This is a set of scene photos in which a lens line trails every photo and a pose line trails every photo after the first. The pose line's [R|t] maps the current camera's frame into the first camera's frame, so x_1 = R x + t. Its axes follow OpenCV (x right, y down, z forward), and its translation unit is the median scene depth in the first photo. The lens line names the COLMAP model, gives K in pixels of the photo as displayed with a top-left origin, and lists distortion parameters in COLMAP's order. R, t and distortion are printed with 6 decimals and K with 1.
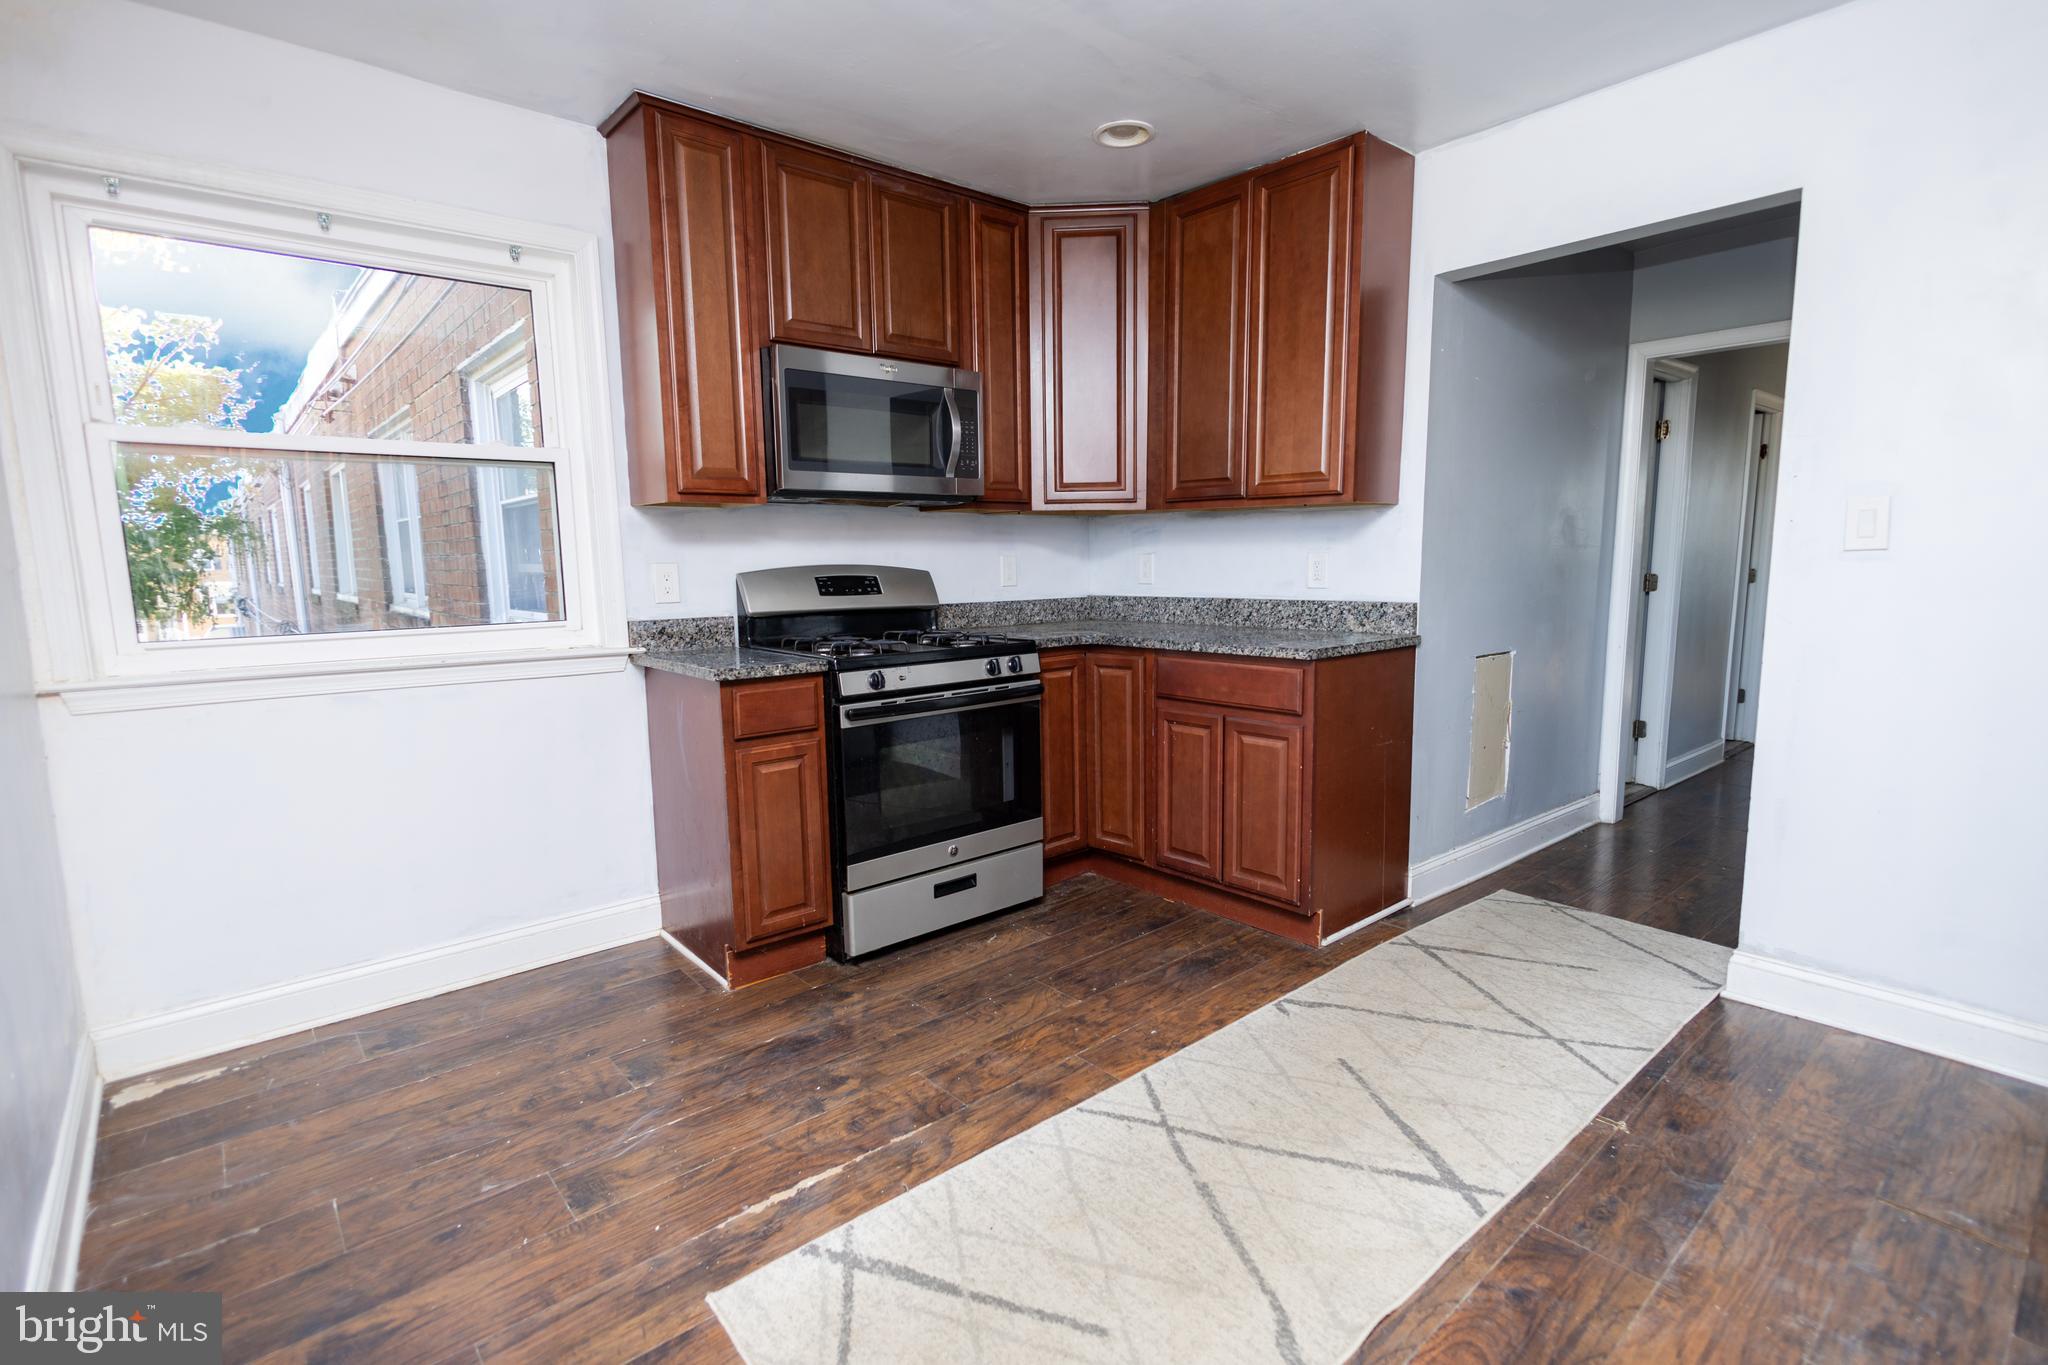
lens RADIAL K [[966.1, 0, 1021.6], [0, 966.1, 691.9], [0, 0, 1]] dist [0.013522, -0.001088]
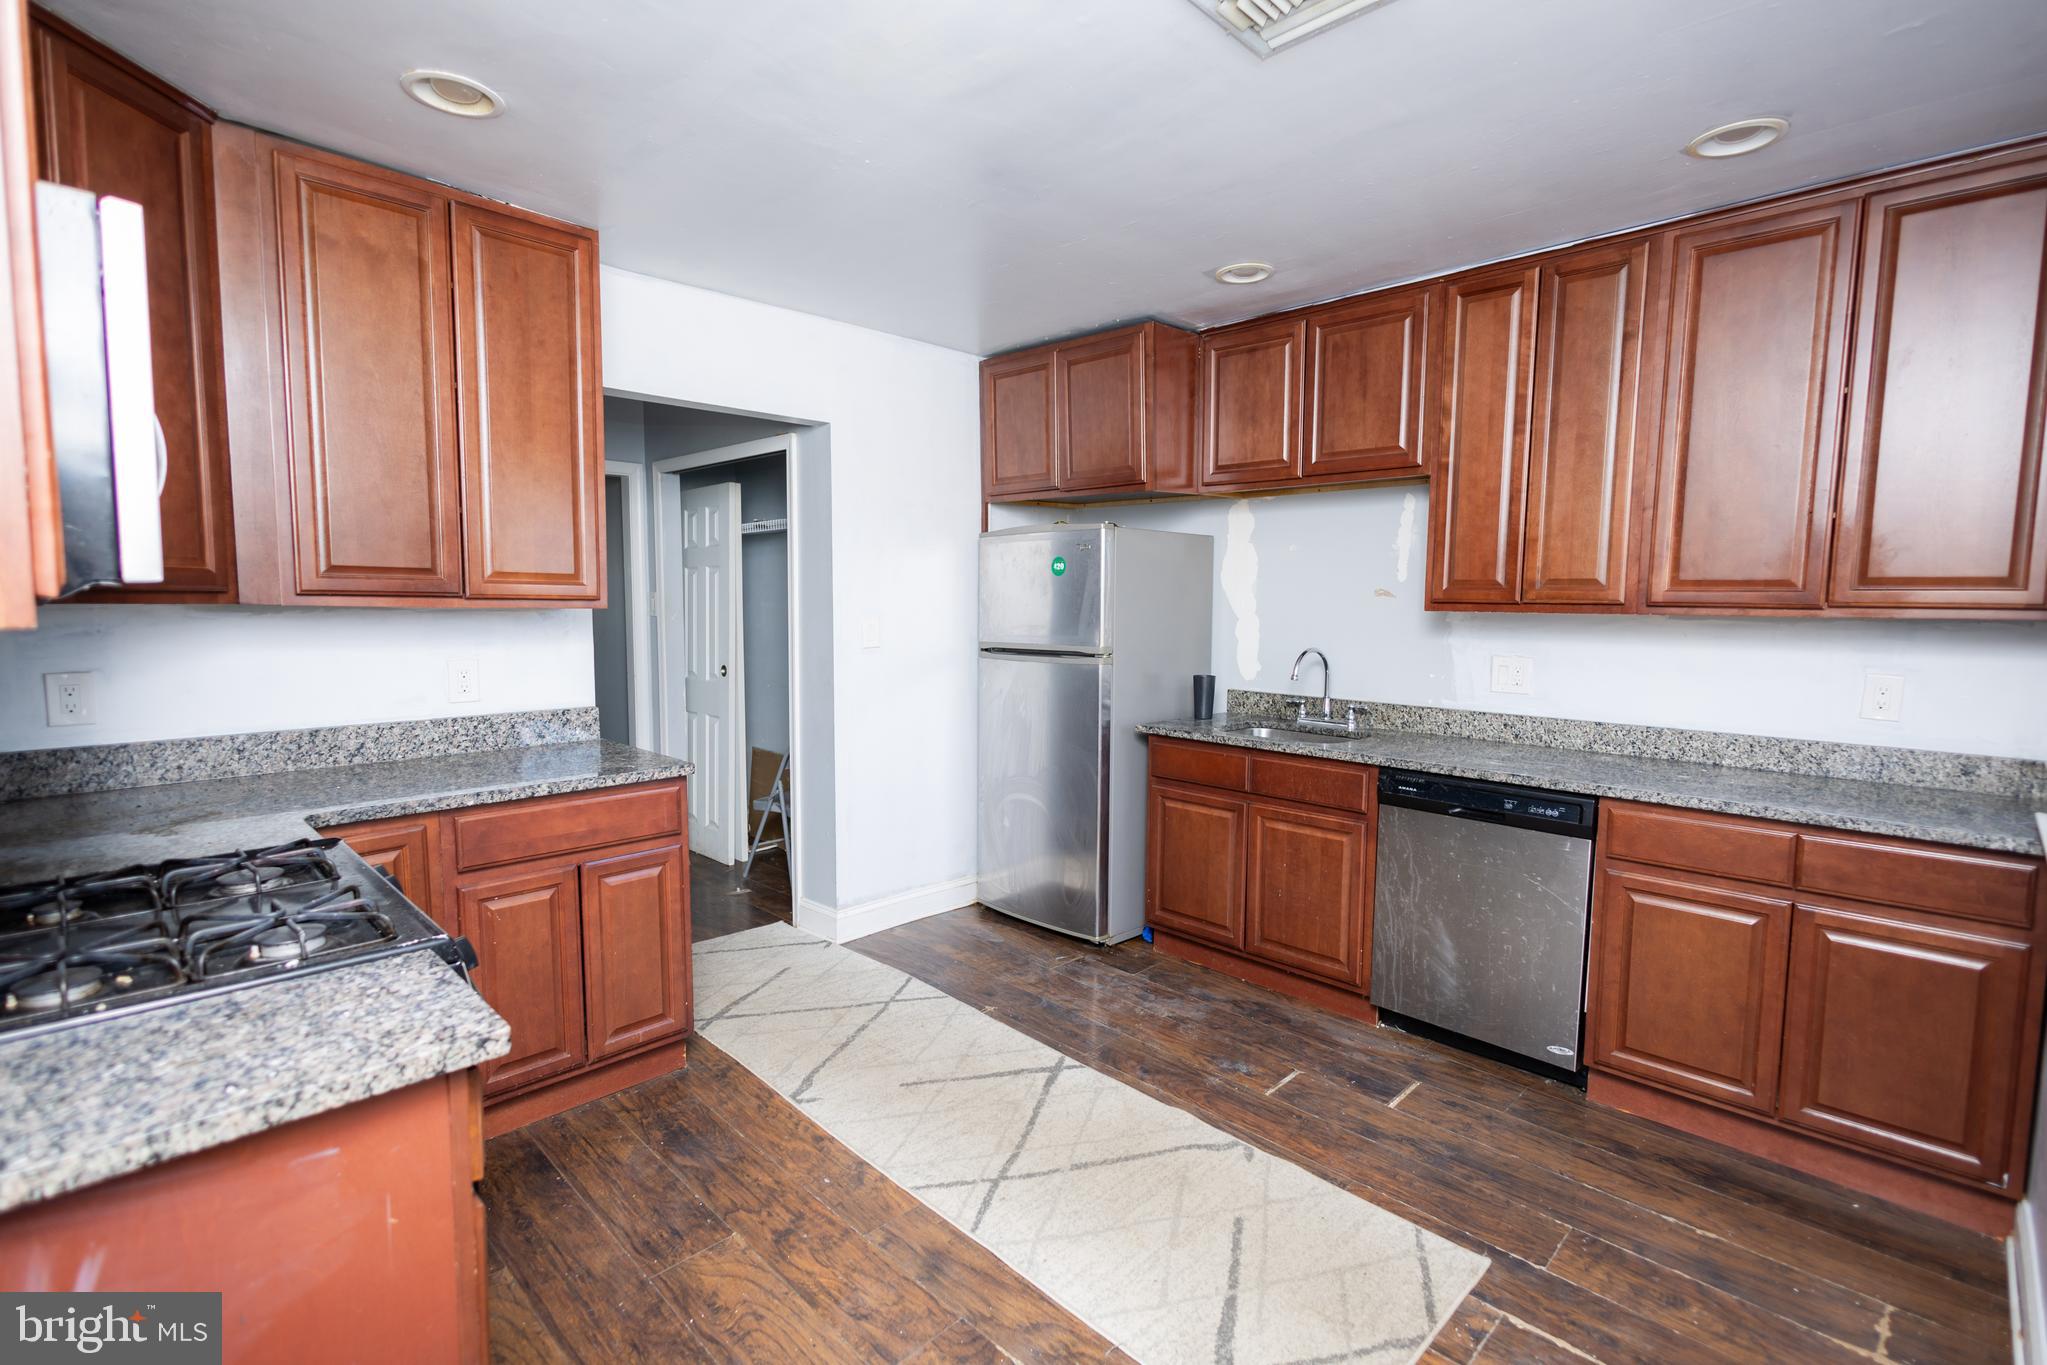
lens RADIAL K [[965.6, 0, 1020.5], [0, 965.6, 675.9], [0, 0, 1]] dist [0.013522, -0.001088]
pose [[-0.086961, -0.070067, 0.993745, -0.742712], [0.131076, 0.988047, 0.081136, -0.176734], [-0.987551, 0.137311, -0.076737, 0.774331]]
